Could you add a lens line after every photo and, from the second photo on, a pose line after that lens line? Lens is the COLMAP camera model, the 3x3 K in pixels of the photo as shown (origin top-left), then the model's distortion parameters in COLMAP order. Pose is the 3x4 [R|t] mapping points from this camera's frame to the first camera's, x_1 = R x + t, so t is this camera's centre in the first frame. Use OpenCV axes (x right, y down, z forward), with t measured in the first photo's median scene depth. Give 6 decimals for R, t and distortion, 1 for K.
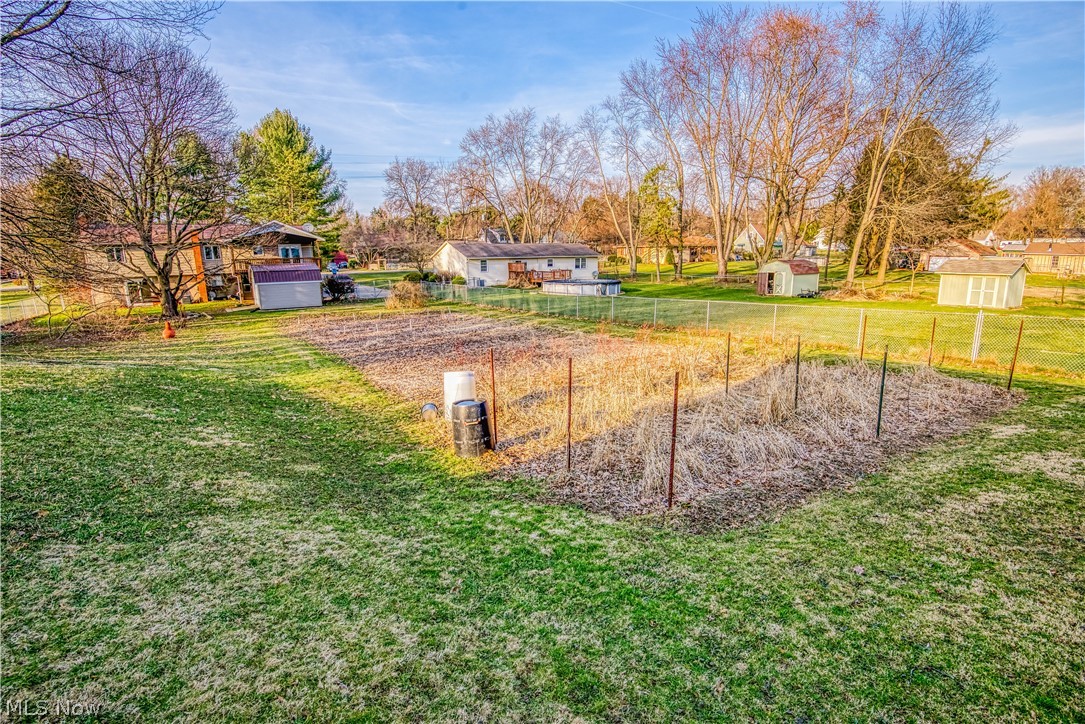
lens RADIAL K [[513.6, 0, 540.5], [0, 513.6, 373.2], [0, 0, 1]] dist [-0.029631, -0.000437]
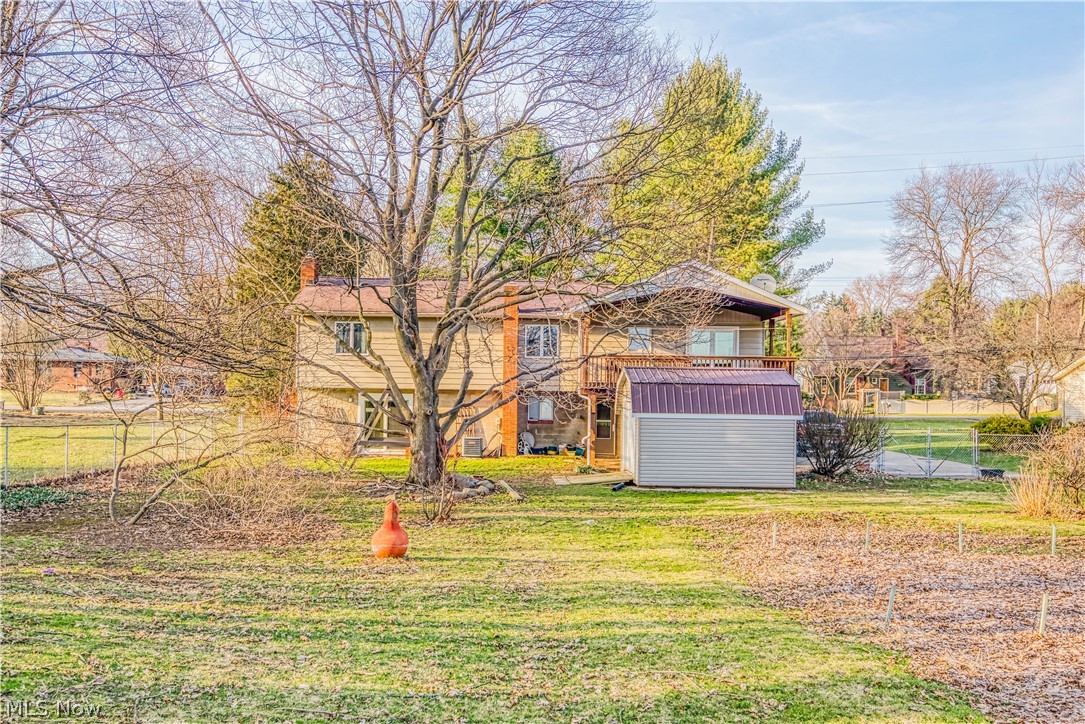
lens RADIAL K [[1104.9, 0, 542.5], [0, 1104.9, 362.0], [0, 0, 1]] dist [0.003220, 0.000121]
pose [[0.849363, 0.010983, -0.527695, -0.168982], [-0.142711, 0.967323, -0.209570, -0.030857], [0.508150, 0.253309, 0.823176, 0.258532]]
